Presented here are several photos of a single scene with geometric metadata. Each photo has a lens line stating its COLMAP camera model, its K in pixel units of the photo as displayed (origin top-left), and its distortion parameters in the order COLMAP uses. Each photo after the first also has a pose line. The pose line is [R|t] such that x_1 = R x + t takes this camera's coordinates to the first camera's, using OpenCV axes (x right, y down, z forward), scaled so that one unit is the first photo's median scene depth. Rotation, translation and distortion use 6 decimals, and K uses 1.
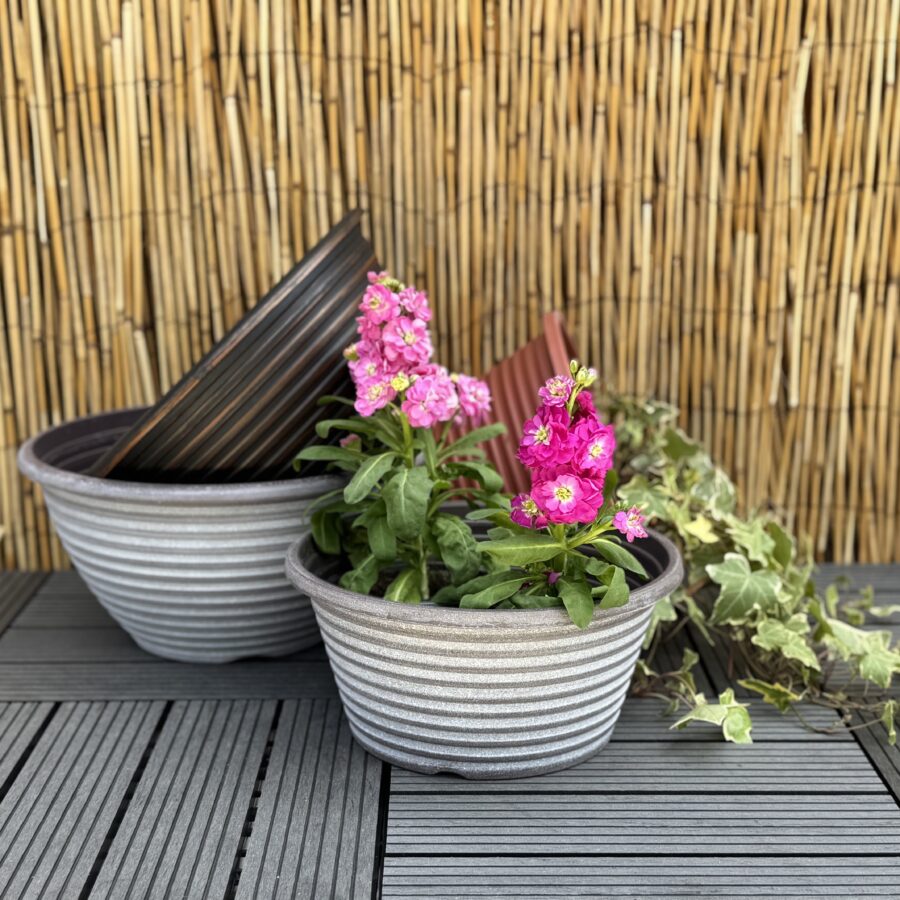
lens RADIAL K [[1518.5, 0, 458.1], [0, 1518.5, 446.6], [0, 0, 1]] dist [0.033017, 0.000000]
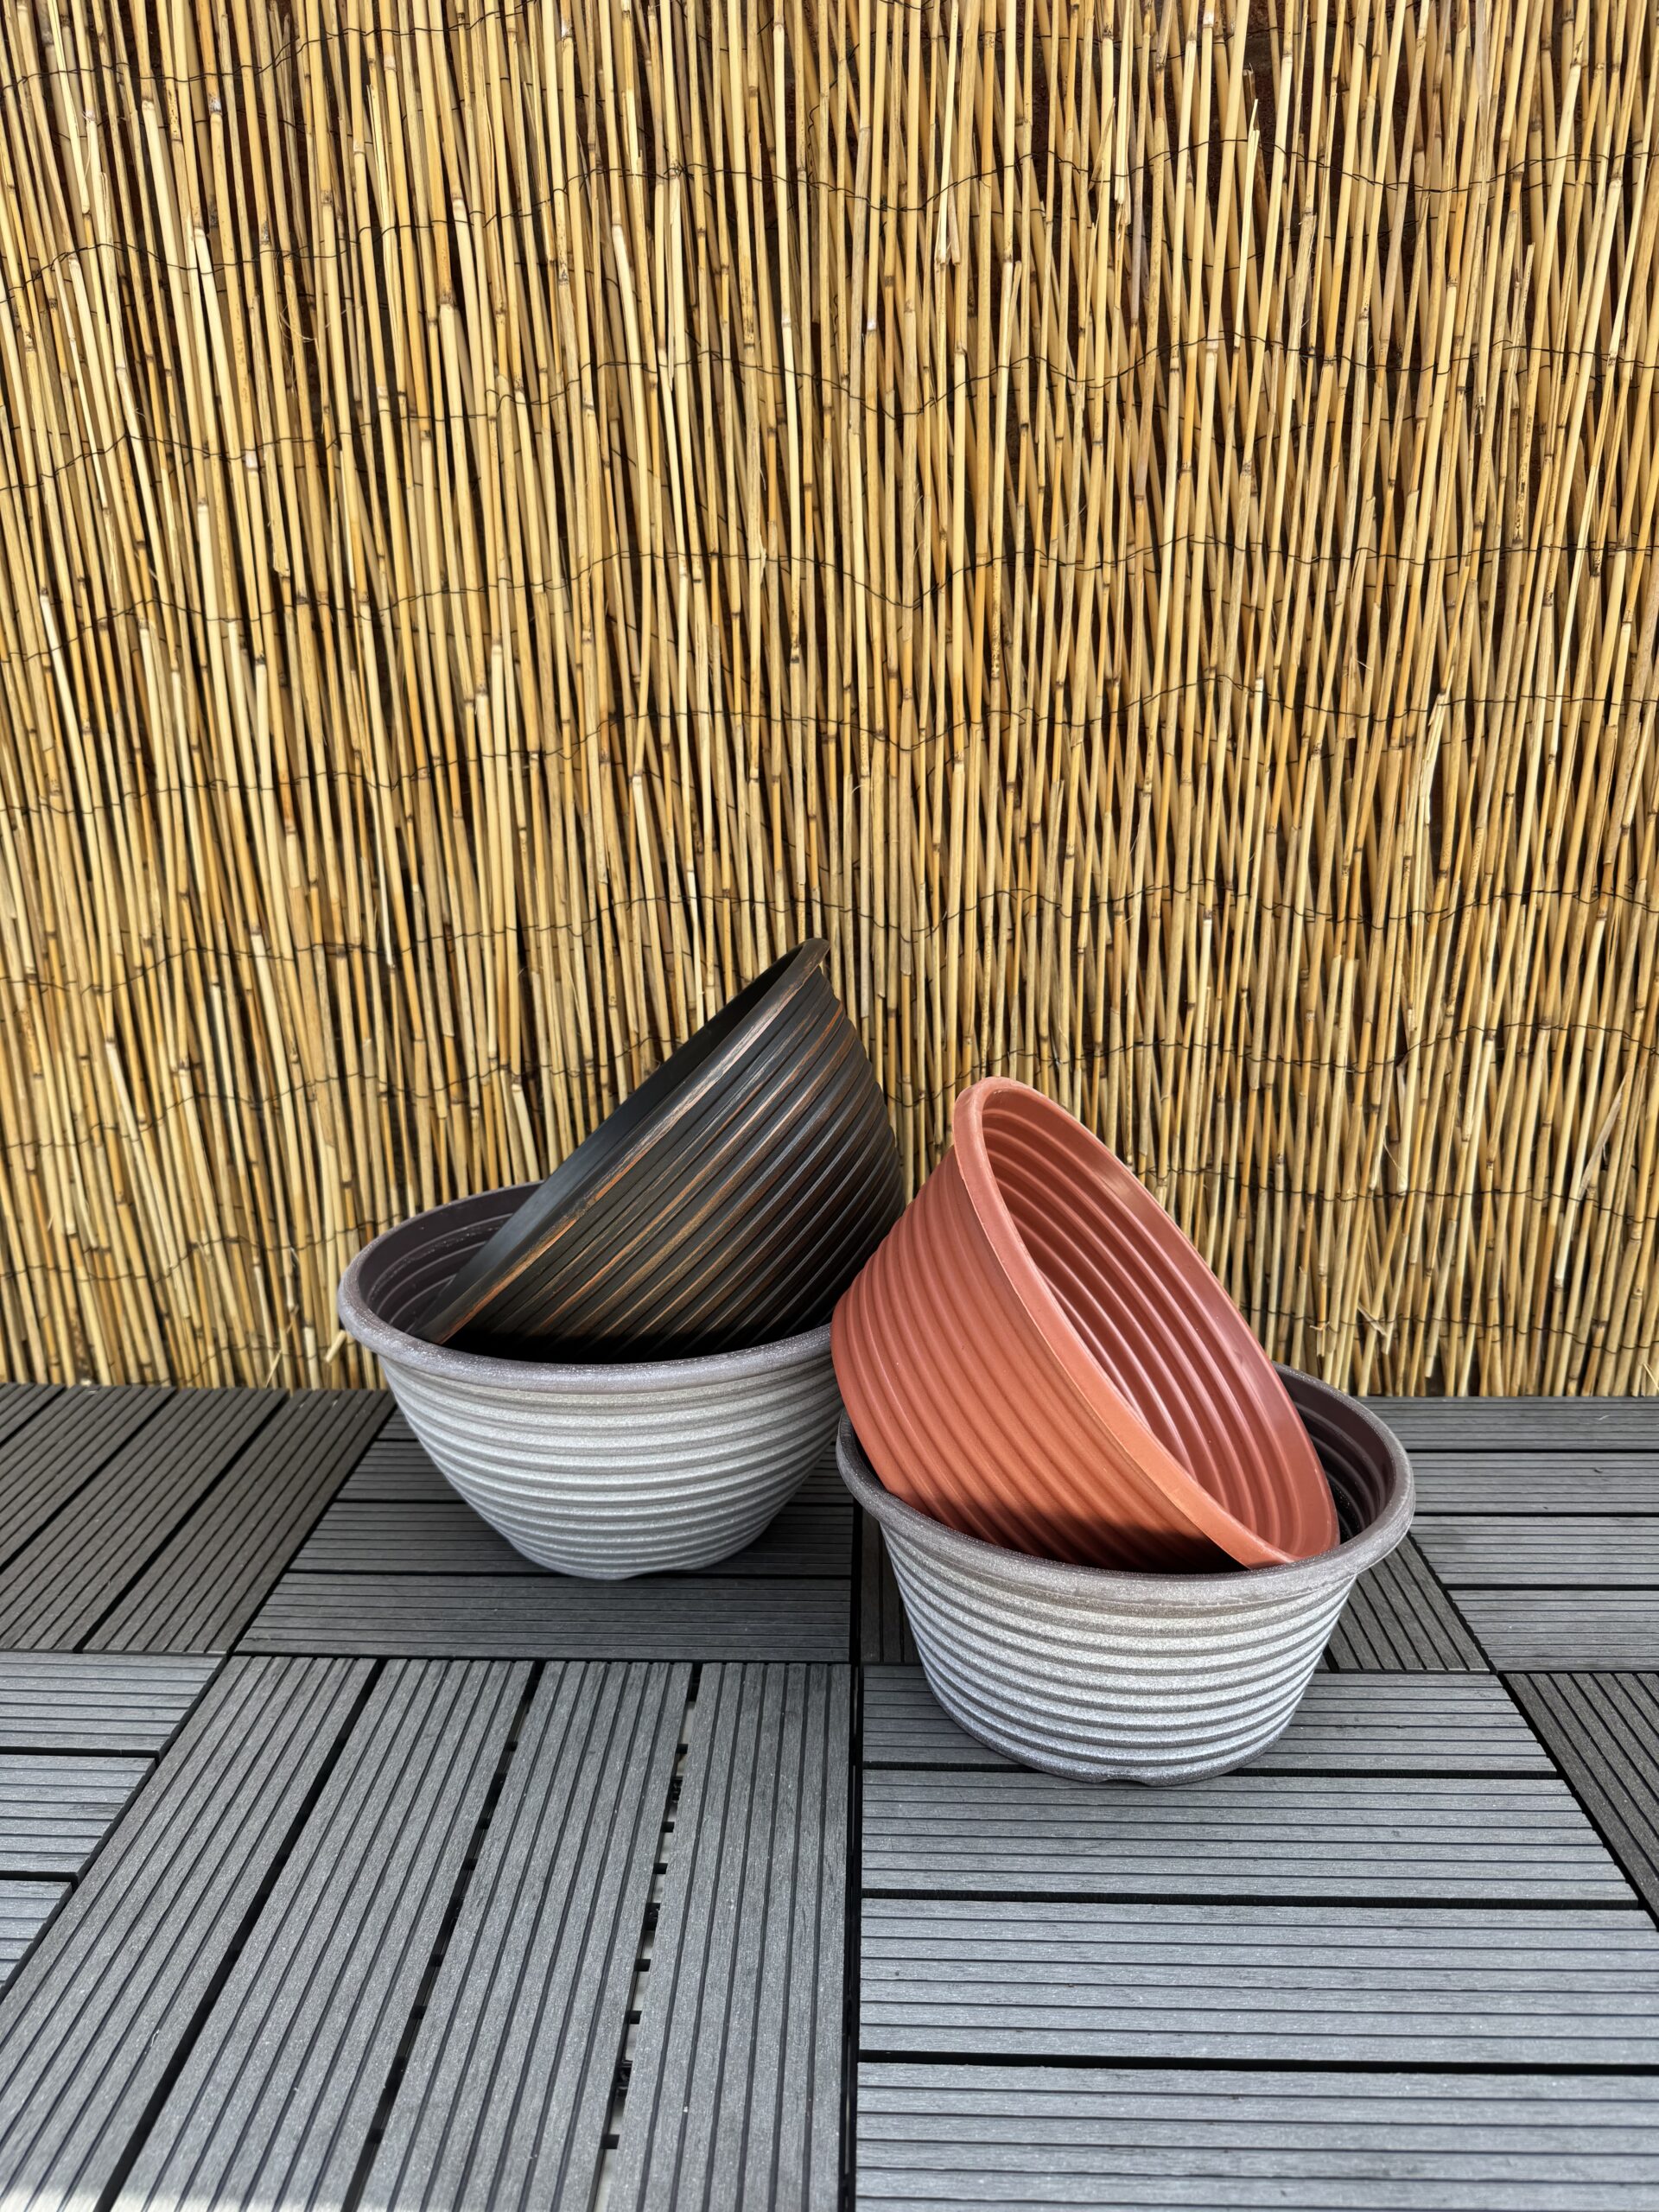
lens RADIAL K [[1531.3, 0, 810.5], [0, 1531.3, 1099.4], [0, 0, 1]] dist [-0.040133, 0.004998]
pose [[0.998575, 0.008959, -0.052601, -0.026321], [-0.007780, 0.999715, 0.022589, -0.090523], [0.052789, -0.022147, 0.998360, 0.268988]]
